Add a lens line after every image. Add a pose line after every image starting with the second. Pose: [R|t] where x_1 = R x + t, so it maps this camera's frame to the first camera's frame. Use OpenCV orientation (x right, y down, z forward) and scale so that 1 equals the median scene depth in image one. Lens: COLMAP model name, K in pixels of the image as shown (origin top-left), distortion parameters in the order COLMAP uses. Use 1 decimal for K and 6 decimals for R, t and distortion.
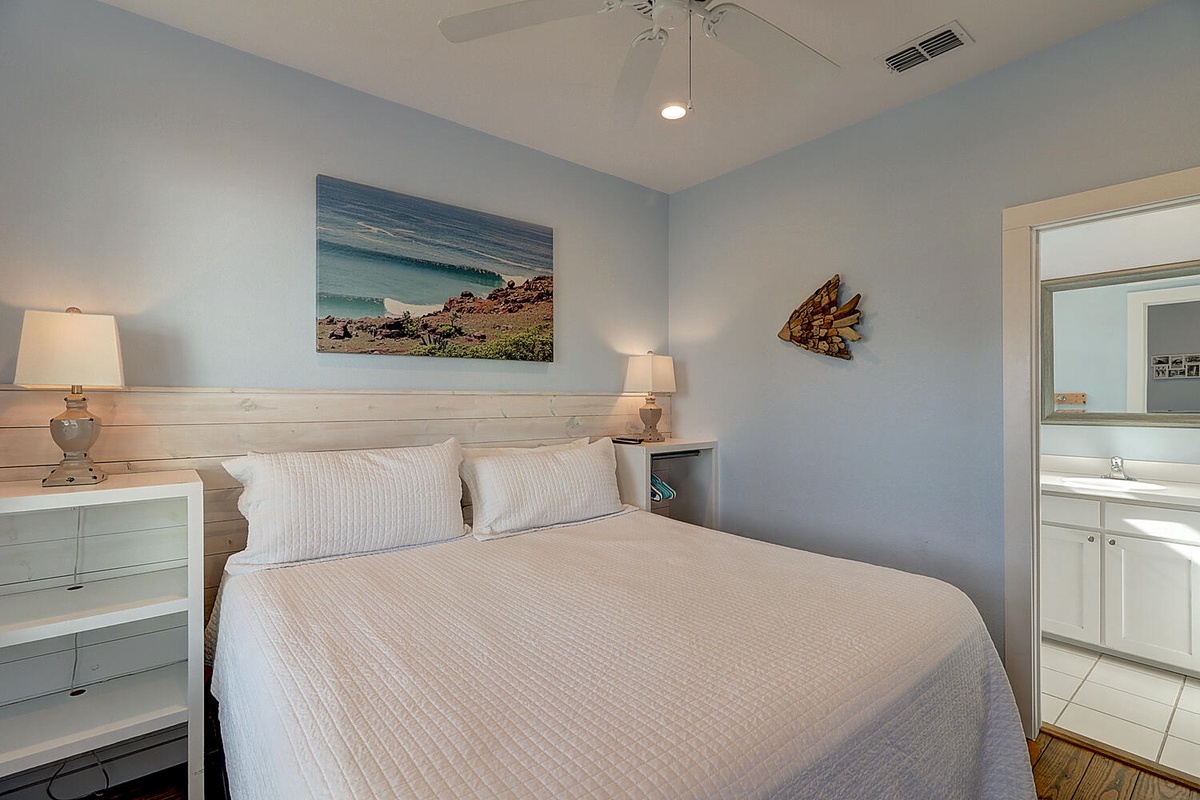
lens RADIAL K [[553.9, 0, 598.9], [0, 553.9, 398.0], [0, 0, 1]] dist [0.001446, 0.000080]
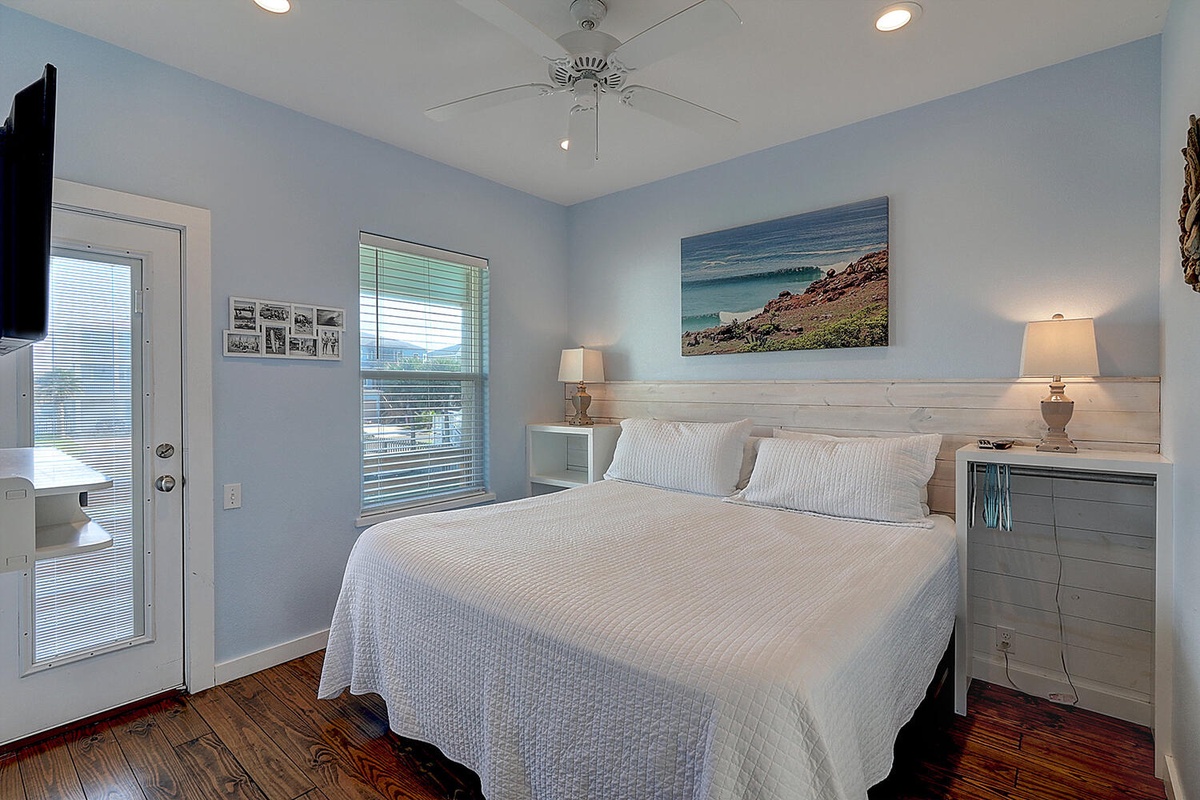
lens RADIAL K [[553.9, 0, 598.9], [0, 553.9, 394.9], [0, 0, 1]] dist [0.001446, 0.000080]
pose [[0.182921, 0.010174, -0.983075, 0.808872], [-0.000406, 0.999947, 0.010273, 0.006204], [0.983128, -0.001480, 0.182915, 0.428475]]
